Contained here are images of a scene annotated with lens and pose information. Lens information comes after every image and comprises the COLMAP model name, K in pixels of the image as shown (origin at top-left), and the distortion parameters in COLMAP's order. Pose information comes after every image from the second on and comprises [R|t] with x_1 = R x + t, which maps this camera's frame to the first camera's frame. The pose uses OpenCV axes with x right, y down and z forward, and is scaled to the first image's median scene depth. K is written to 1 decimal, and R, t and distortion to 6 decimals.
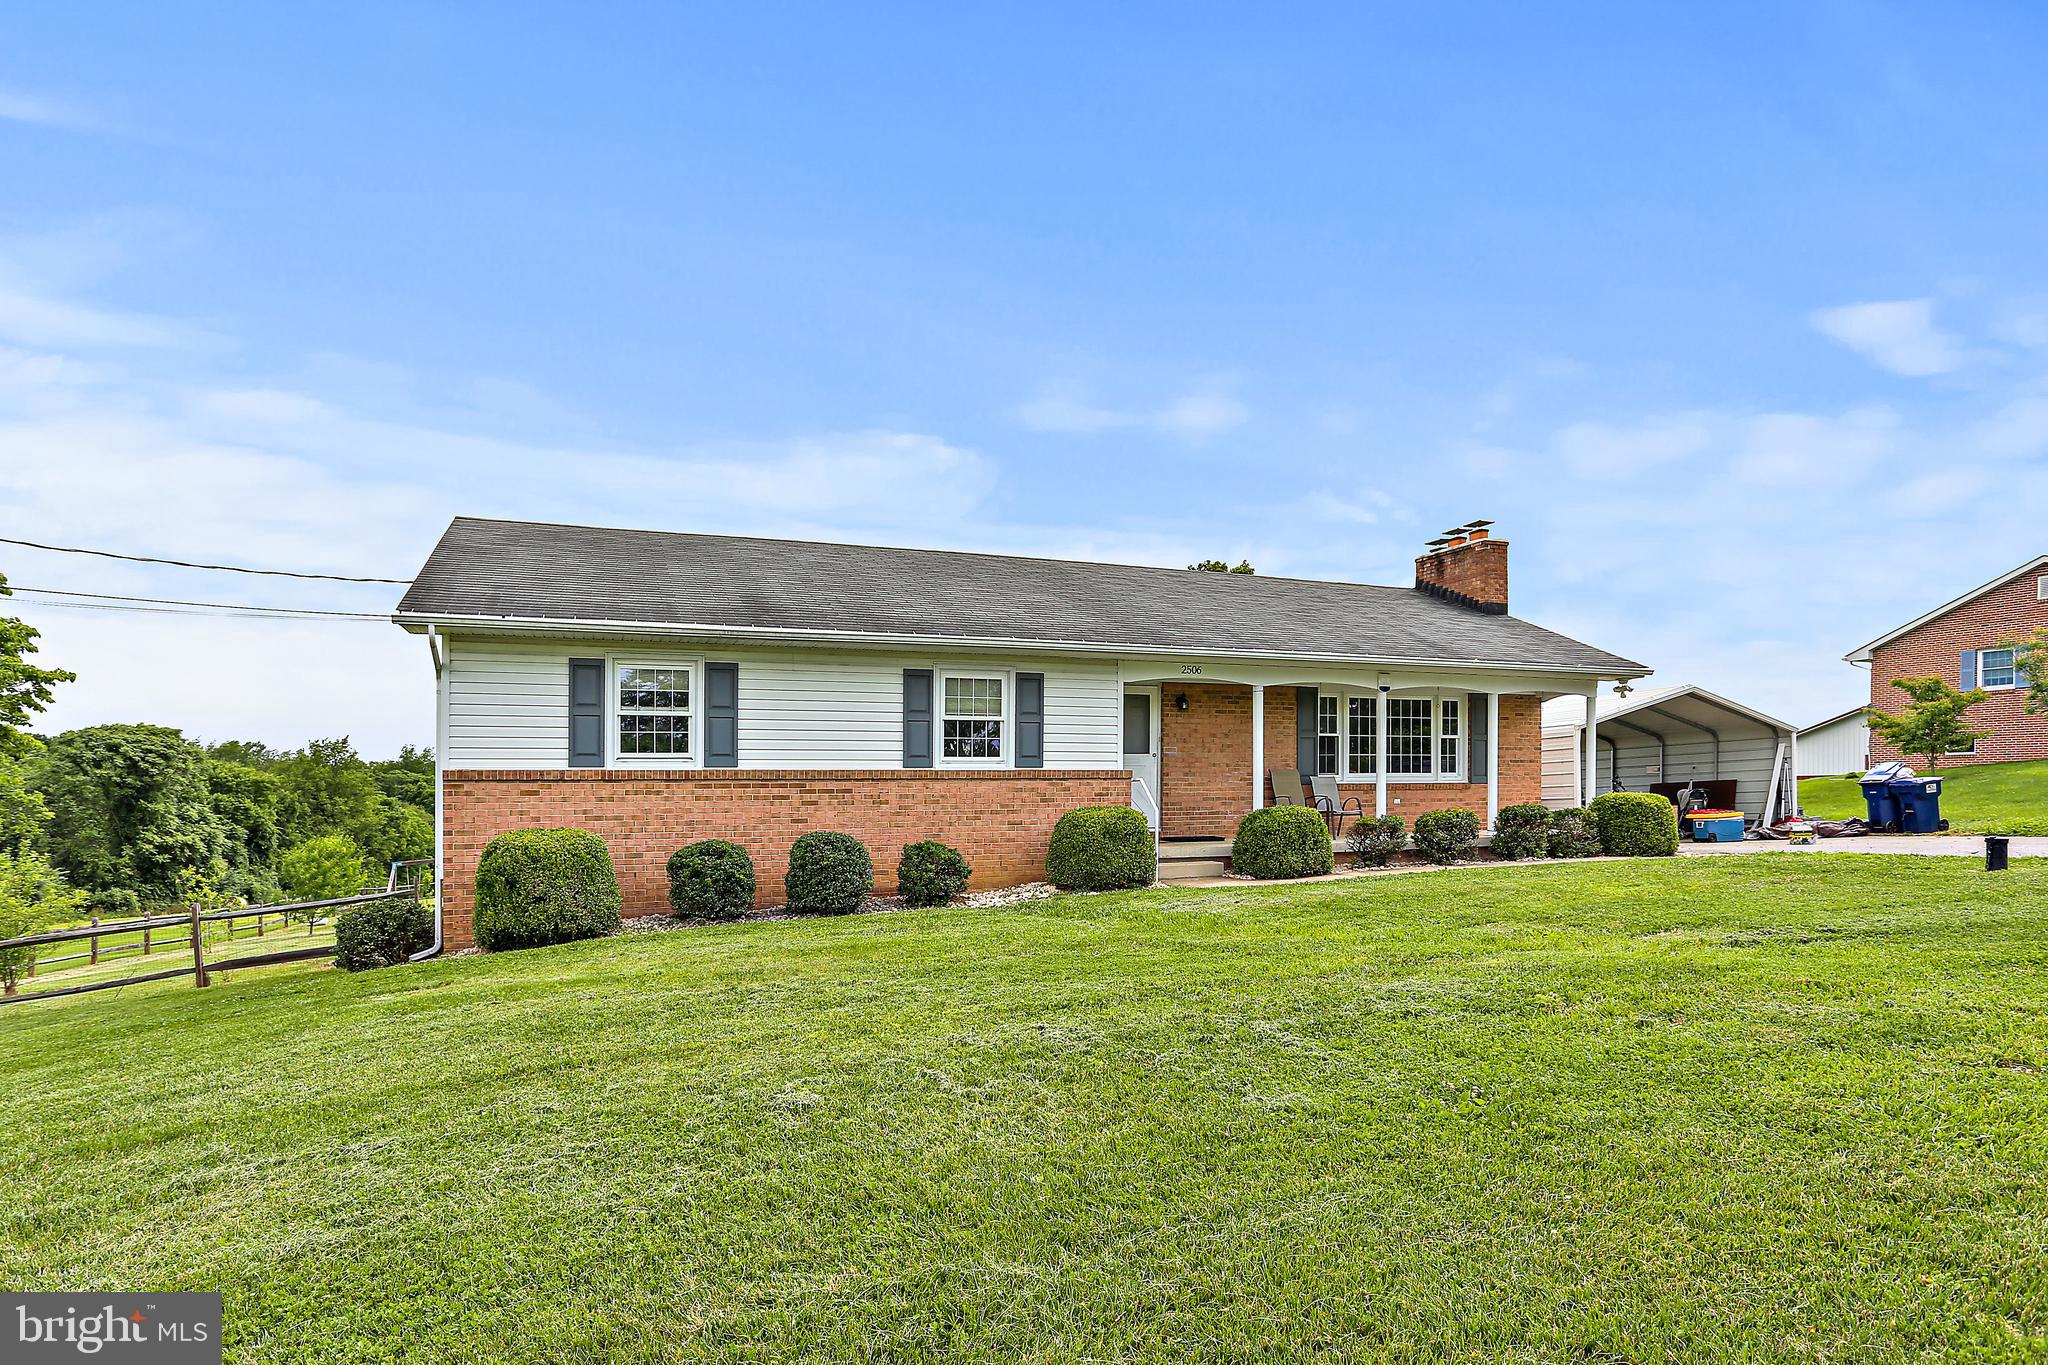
lens RADIAL K [[1414.8, 0, 1024.0], [0, 1414.8, 682.5], [0, 0, 1]] dist [-0.042198, 0.001355]
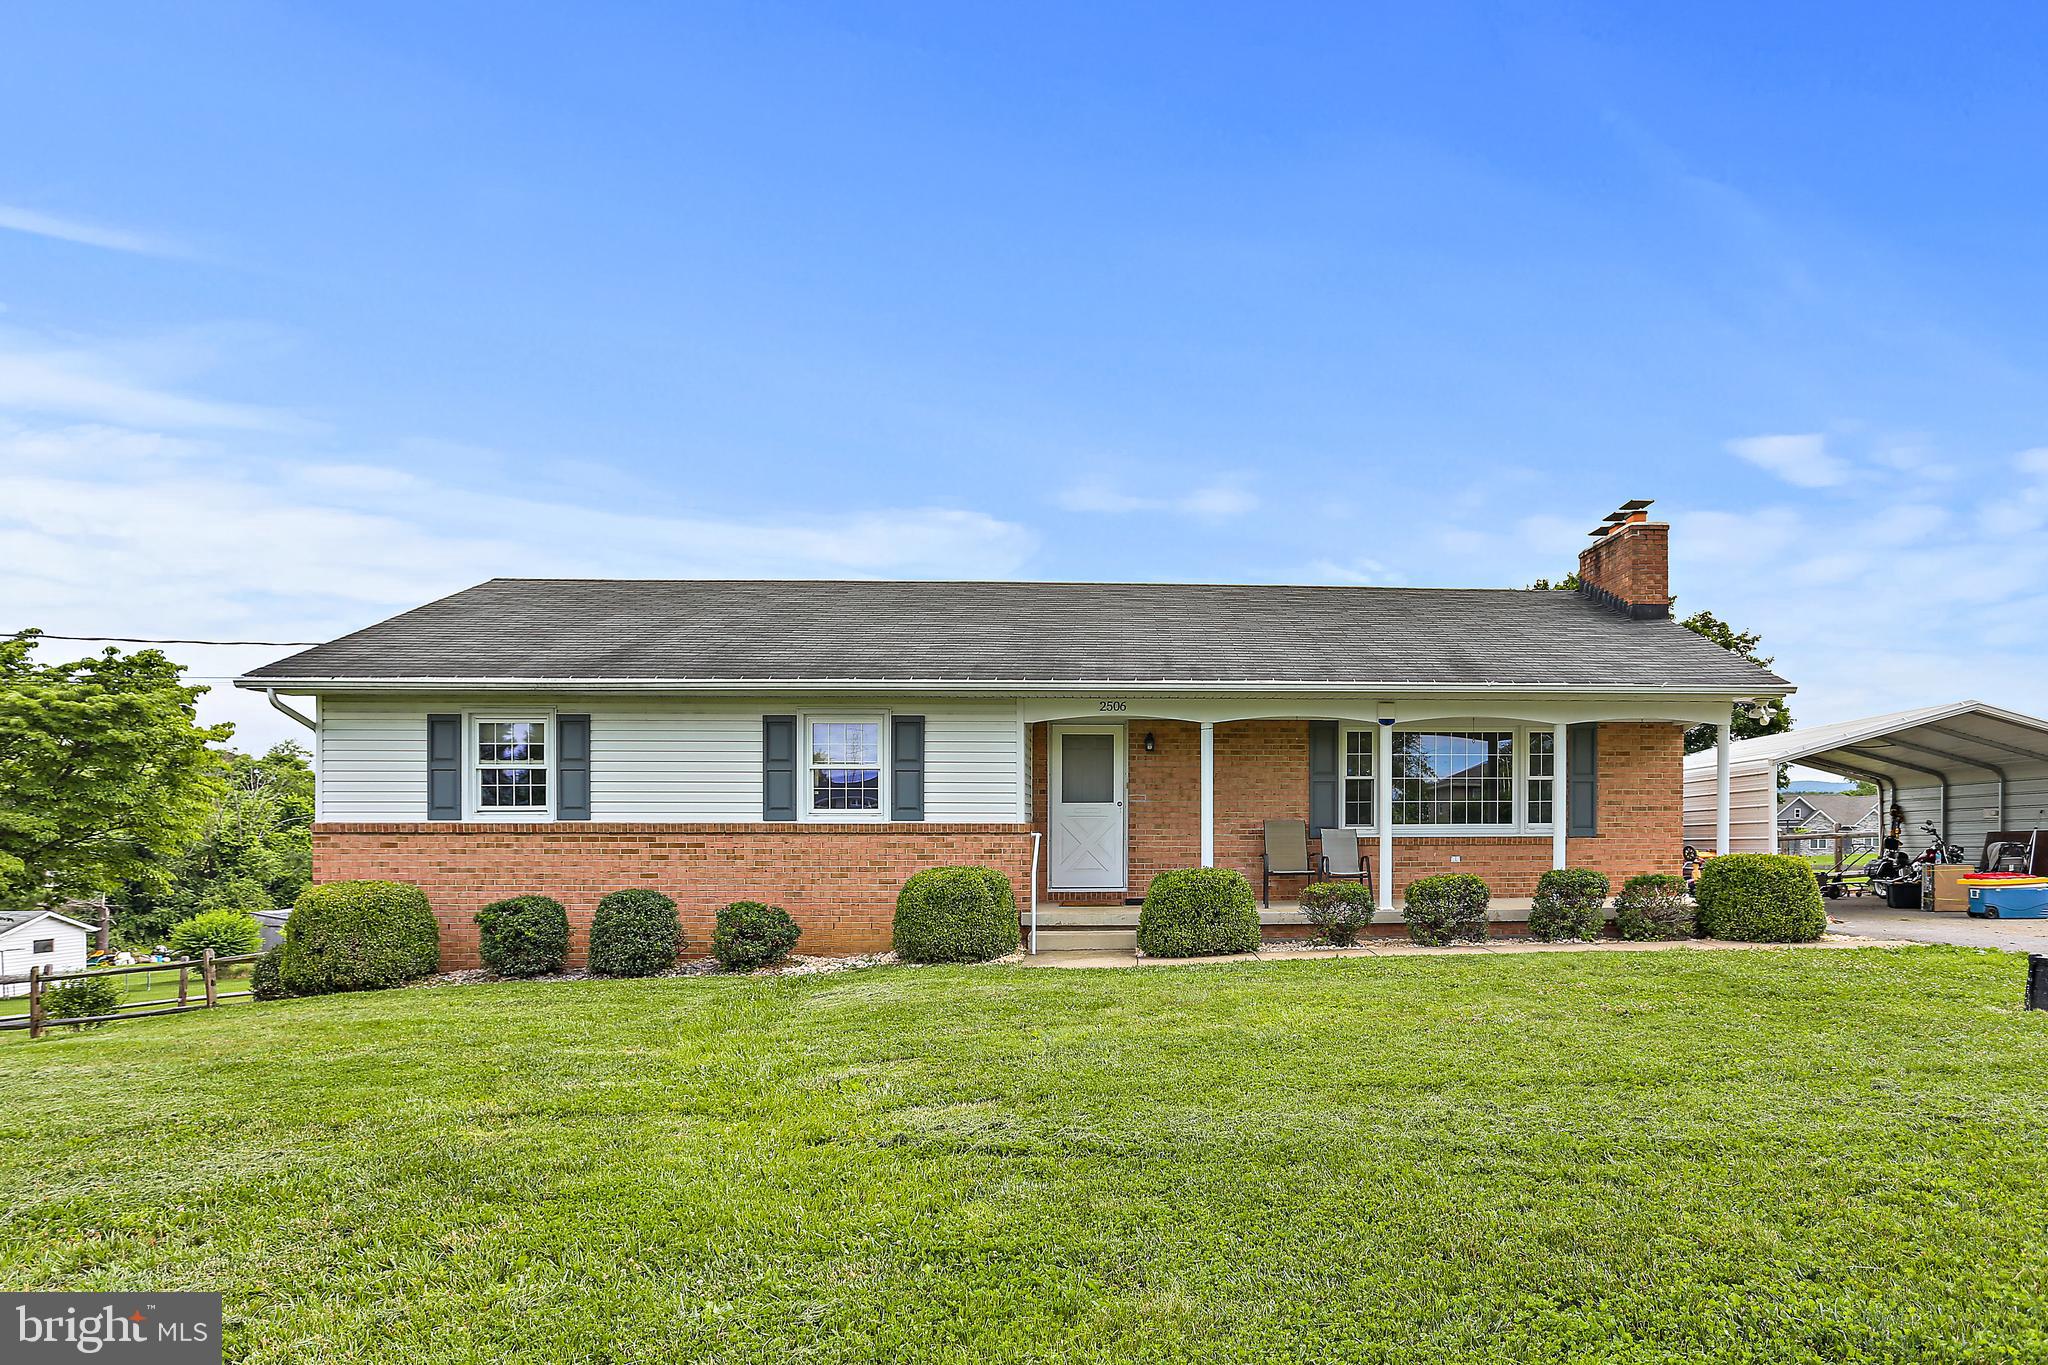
lens RADIAL K [[1414.8, 0, 1024.0], [0, 1414.8, 682.5], [0, 0, 1]] dist [-0.042198, 0.001355]
pose [[0.919605, -0.031792, -0.391555, 0.445232], [0.025297, 0.999444, -0.021737, -0.006778], [0.392029, 0.010084, 0.919898, 0.204635]]
